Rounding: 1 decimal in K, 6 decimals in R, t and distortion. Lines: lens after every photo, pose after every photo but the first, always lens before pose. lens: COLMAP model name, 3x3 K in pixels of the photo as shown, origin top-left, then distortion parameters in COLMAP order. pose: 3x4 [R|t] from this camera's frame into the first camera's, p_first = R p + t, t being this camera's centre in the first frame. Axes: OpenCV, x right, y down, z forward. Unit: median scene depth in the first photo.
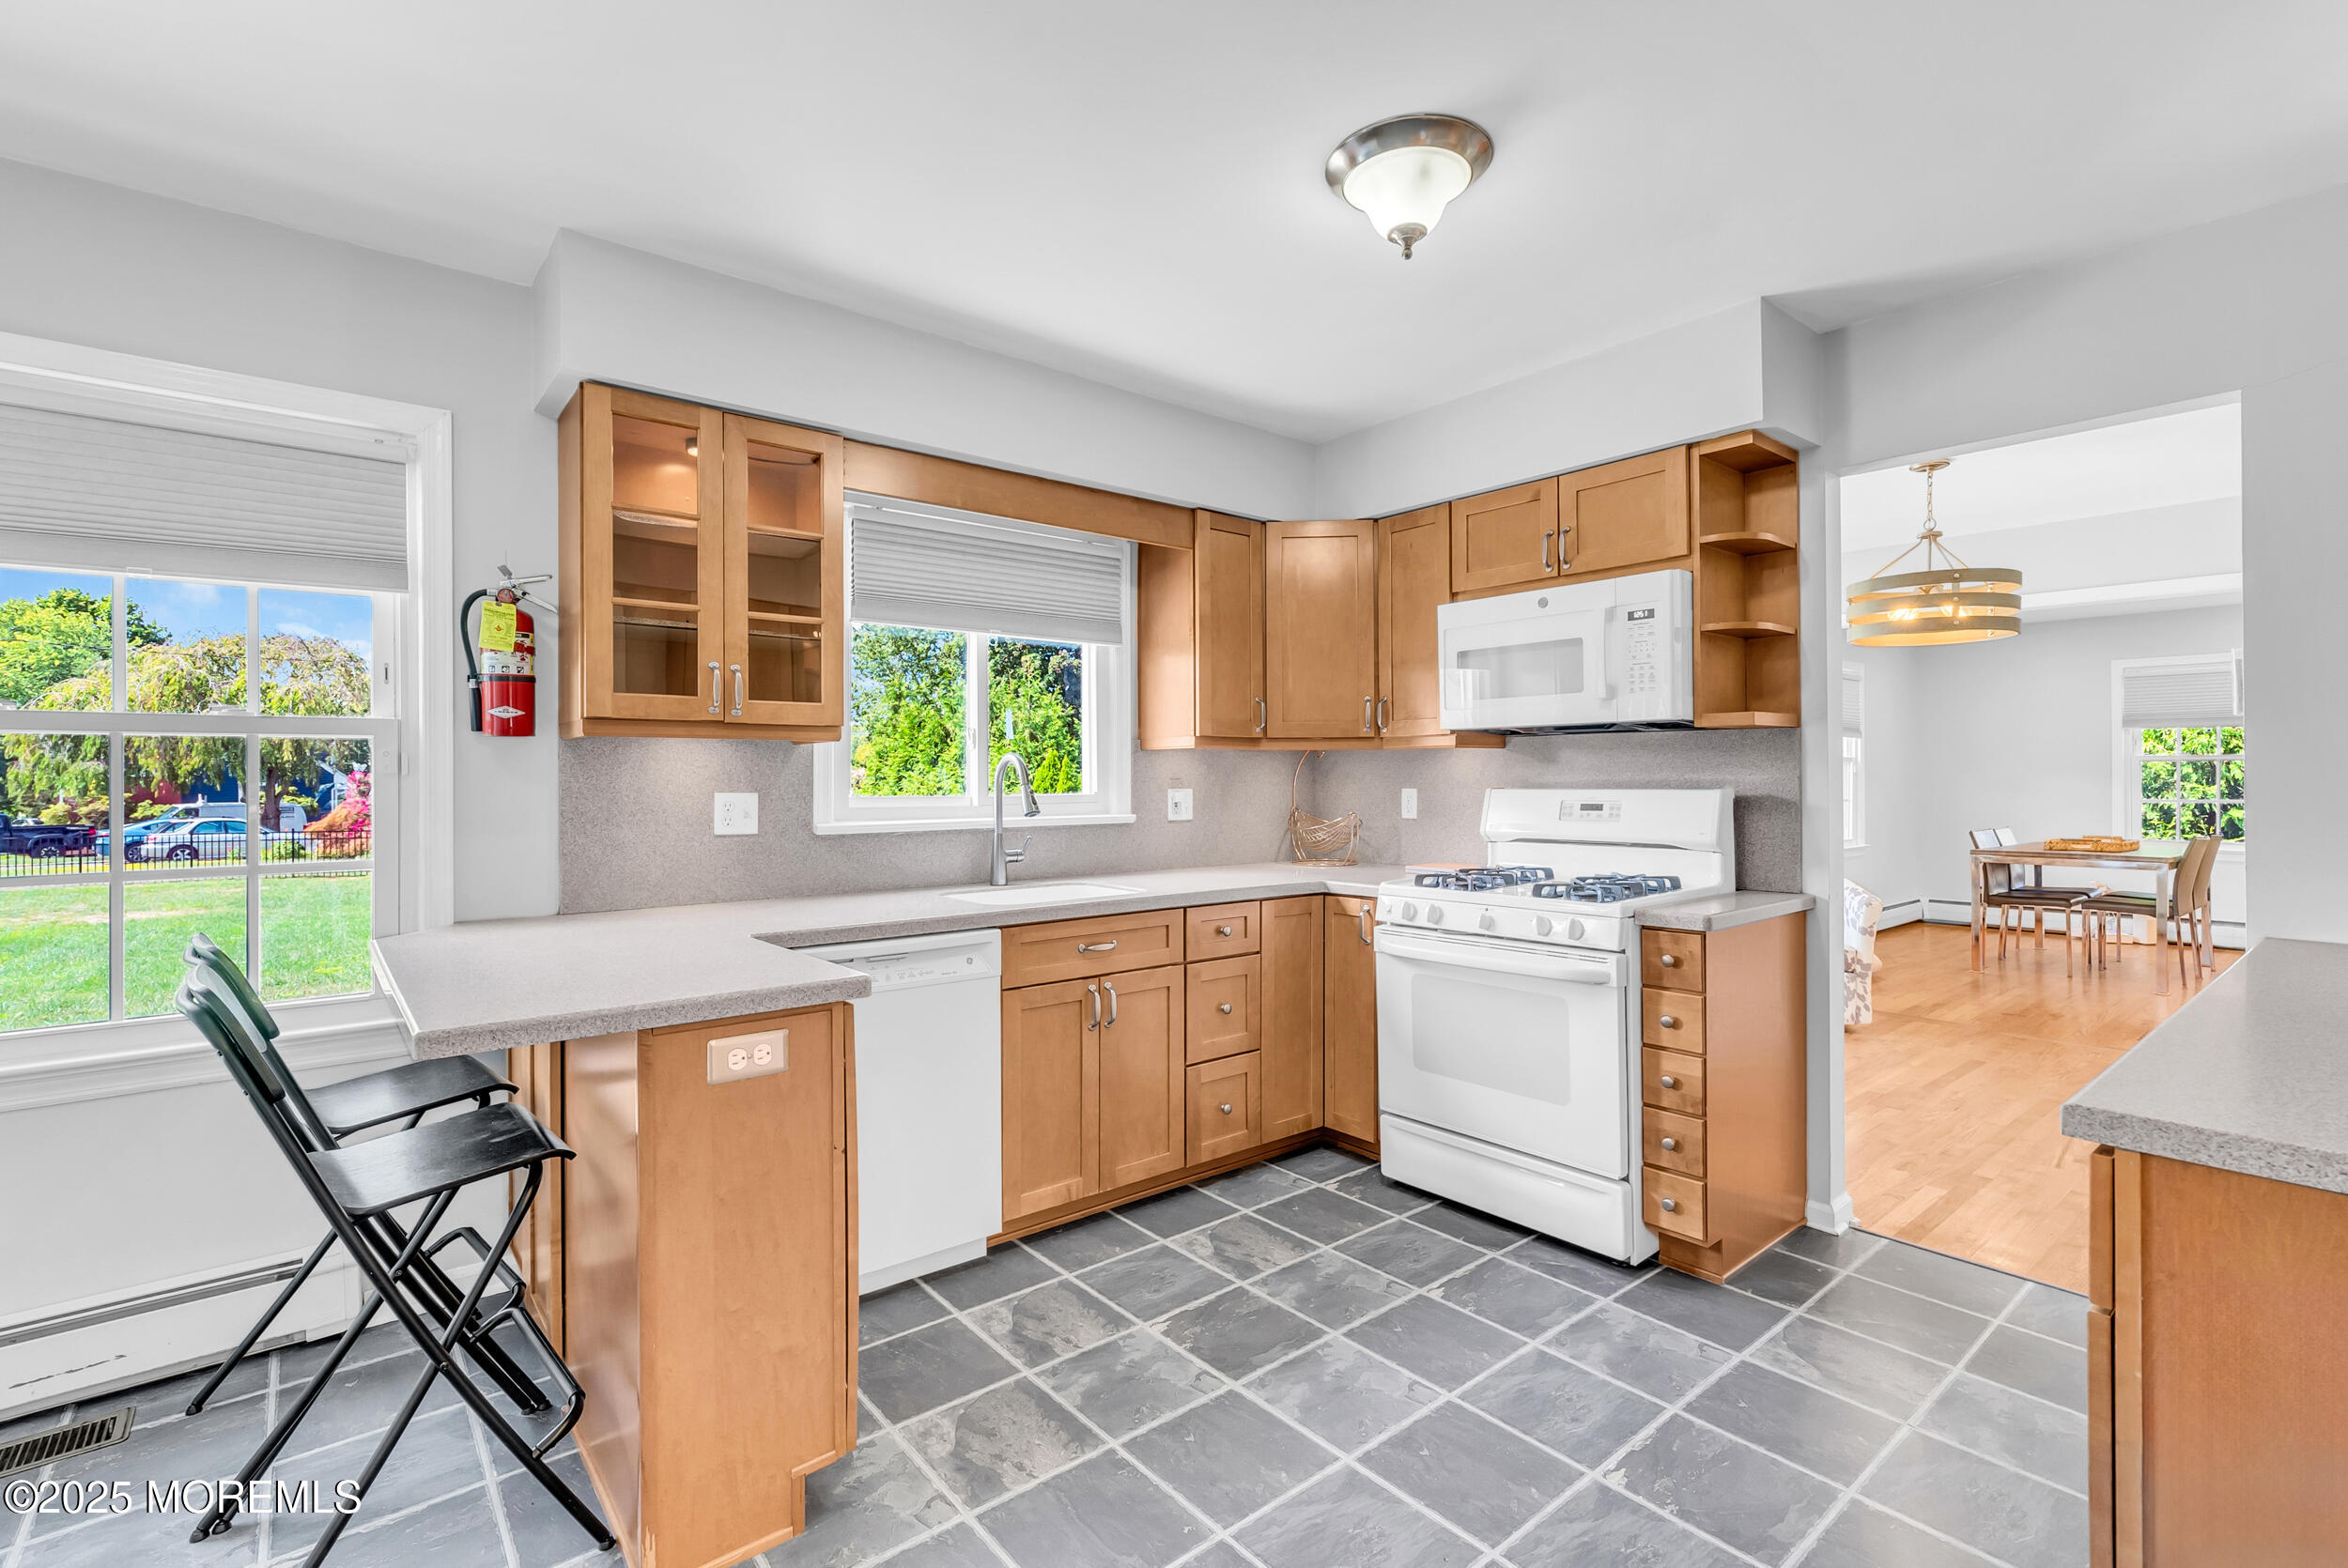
lens RADIAL K [[1054.7, 0, 1173.7], [0, 1054.7, 775.4], [0, 0, 1]] dist [0.001621, 0.000151]
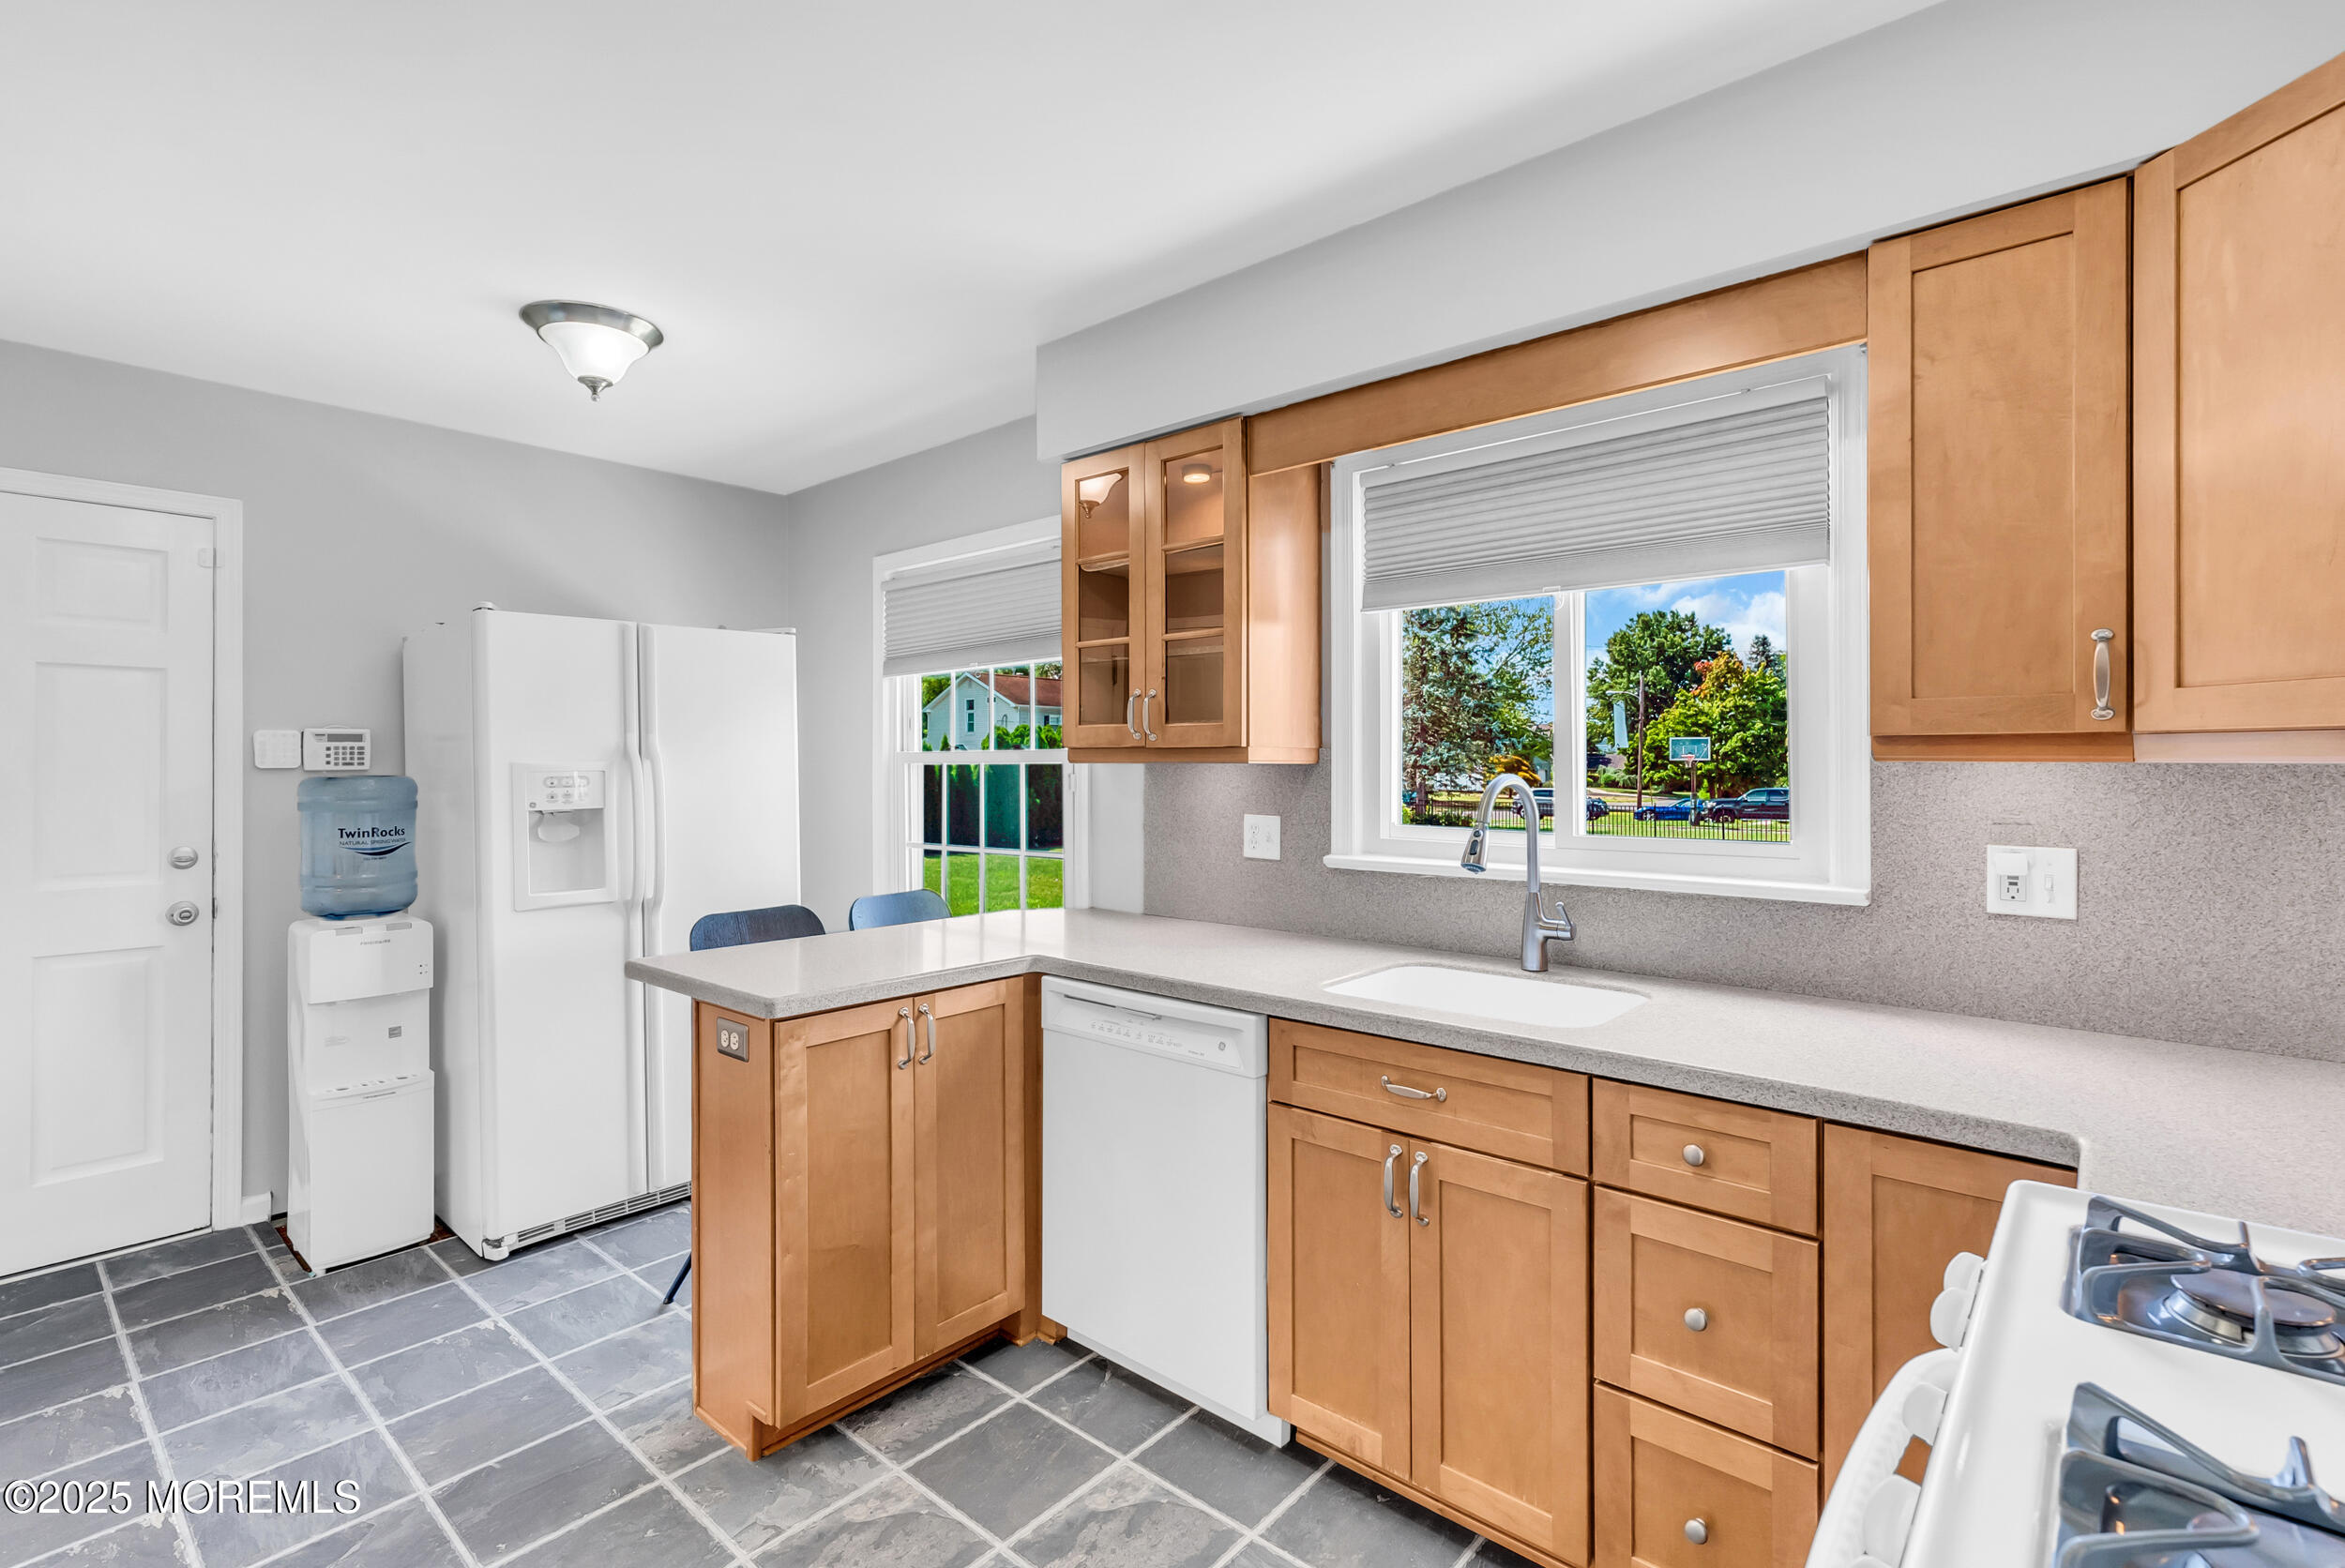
lens RADIAL K [[1063.8, 0, 1166.3], [0, 1063.8, 770.5], [0, 0, 1]] dist [-0.002203, 0.000119]
pose [[0.163117, 0.009519, -0.986561, 0.566493], [0.003625, 0.999941, 0.010247, -0.037037], [0.986600, -0.005247, 0.163073, 0.816847]]
